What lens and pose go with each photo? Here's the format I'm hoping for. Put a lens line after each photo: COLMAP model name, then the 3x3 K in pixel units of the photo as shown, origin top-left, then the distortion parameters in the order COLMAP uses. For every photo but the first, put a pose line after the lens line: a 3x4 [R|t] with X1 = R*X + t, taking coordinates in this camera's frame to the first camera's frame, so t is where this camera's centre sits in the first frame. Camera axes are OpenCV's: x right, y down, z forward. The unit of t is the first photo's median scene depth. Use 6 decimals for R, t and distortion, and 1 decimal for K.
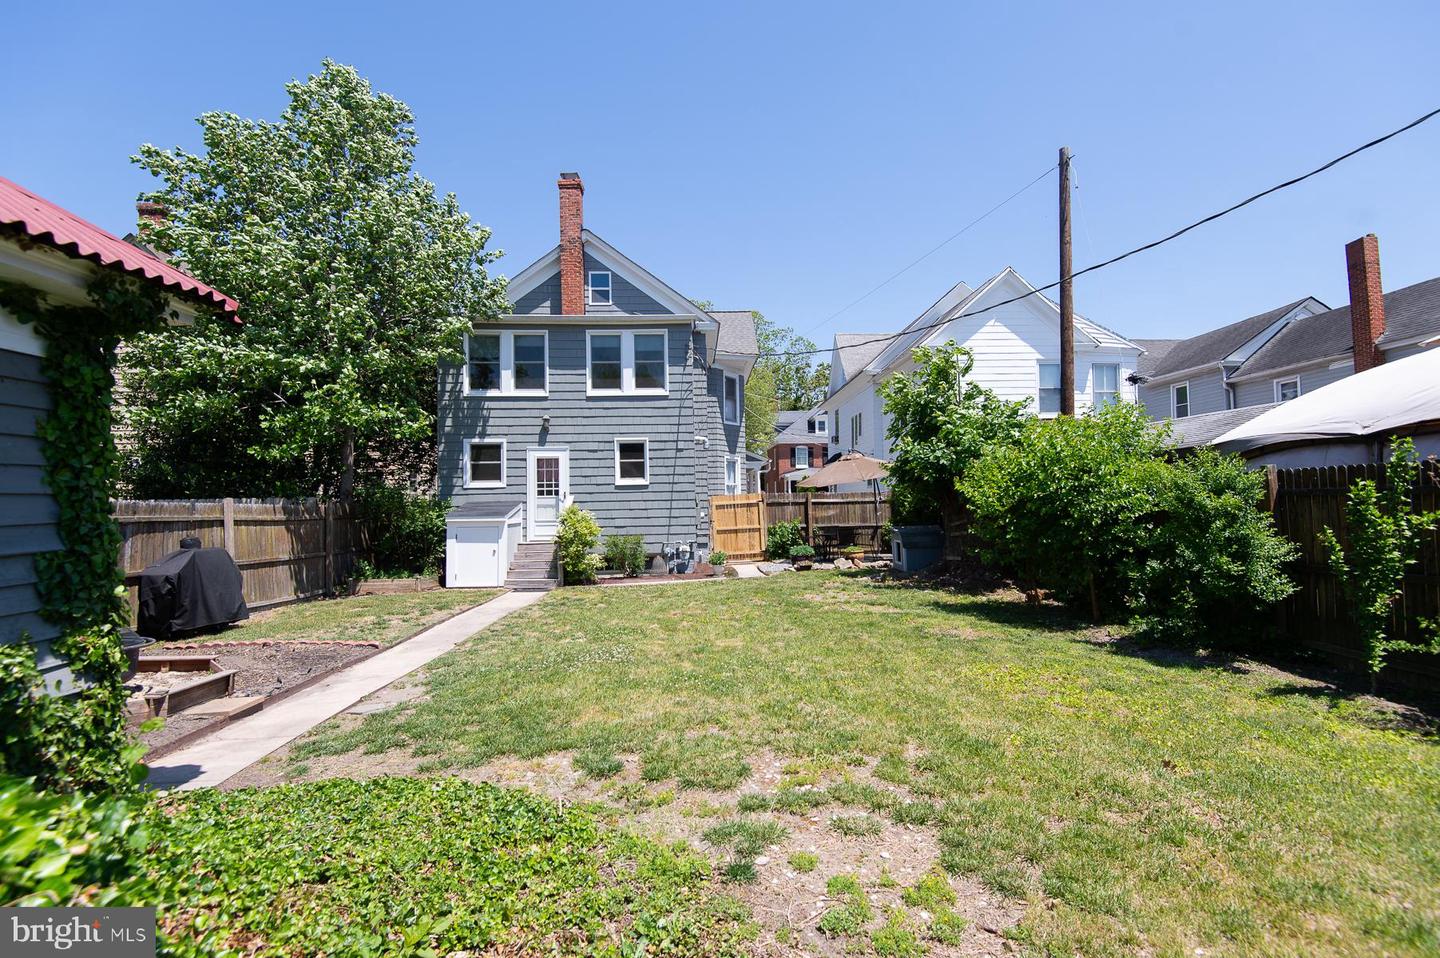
lens RADIAL K [[645.1, 0, 725.9], [0, 645.1, 475.0], [0, 0, 1]] dist [0.036030, -0.022355]
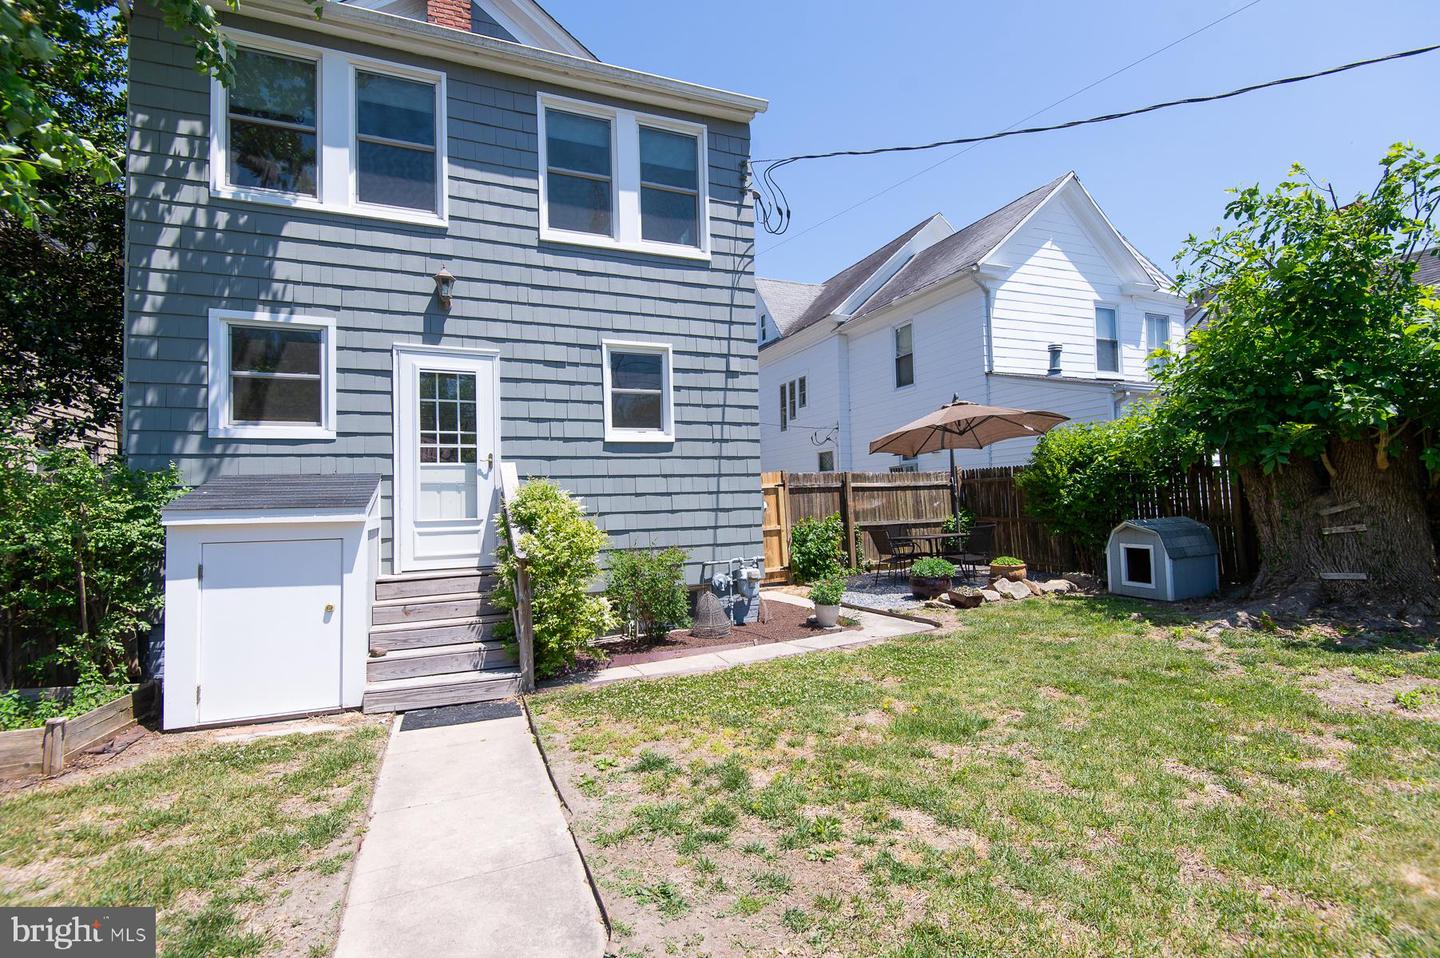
lens RADIAL K [[663.8, 0, 721.3], [0, 663.8, 477.4], [0, 0, 1]] dist [0.035789, -0.025664]
pose [[0.942680, 0.004454, 0.333668, -0.249509], [-0.004318, 0.999990, -0.001148, 0.041175], [-0.333670, -0.000358, 0.942690, 0.524292]]
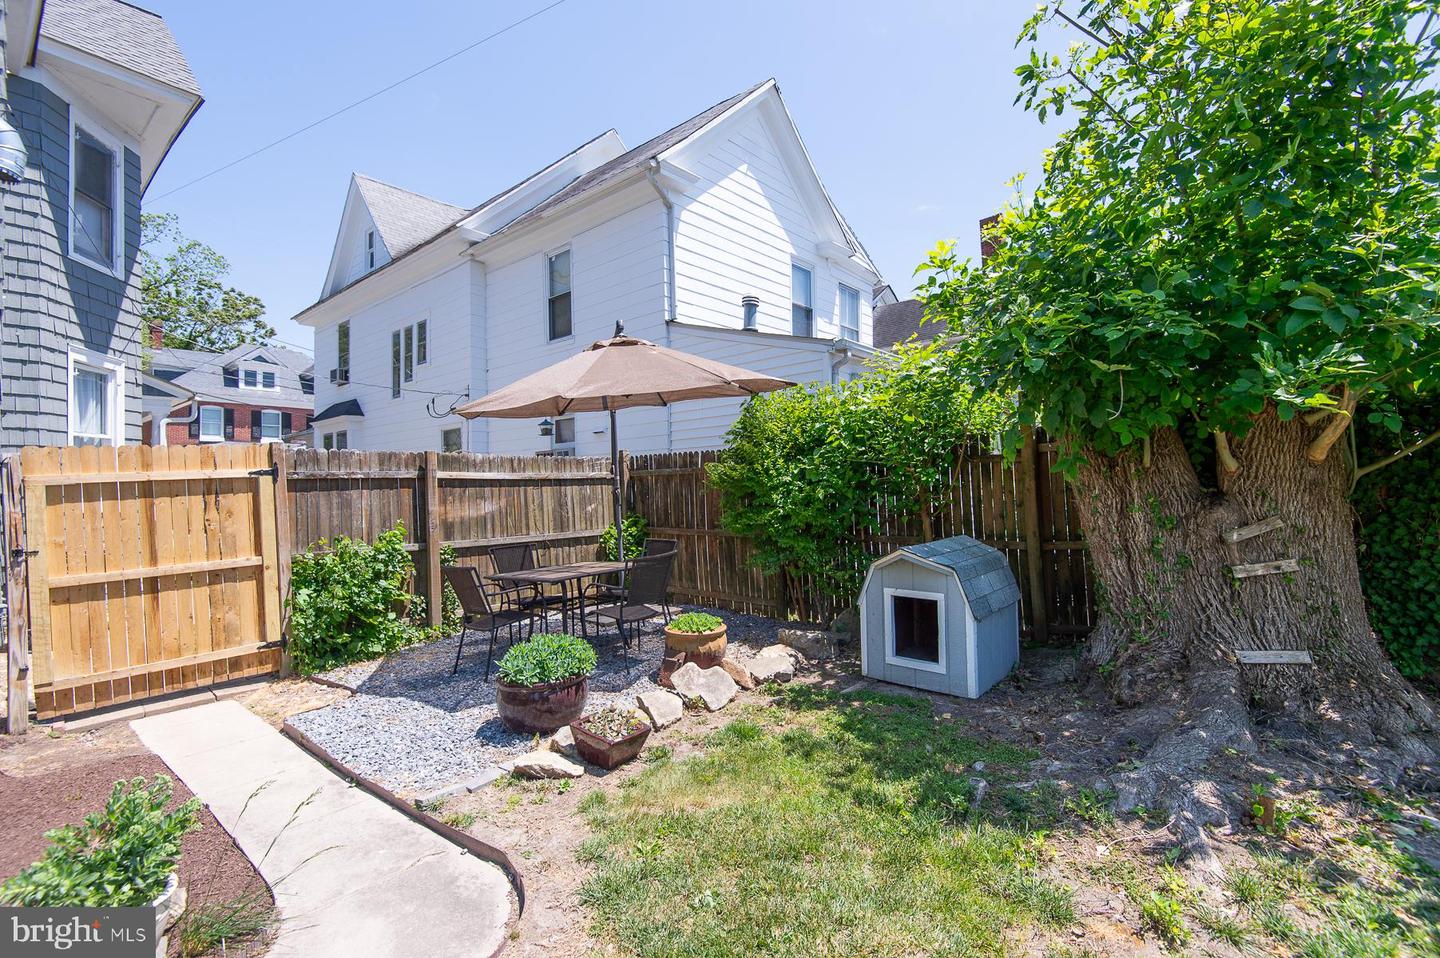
lens RADIAL K [[663.8, 0, 721.3], [0, 663.8, 477.4], [0, 0, 1]] dist [0.035789, -0.025664]
pose [[0.694560, 0.016339, 0.719249, -0.025275], [-0.024968, 0.999687, 0.001401, 0.044797], [-0.719001, -0.018931, 0.694751, 0.778862]]
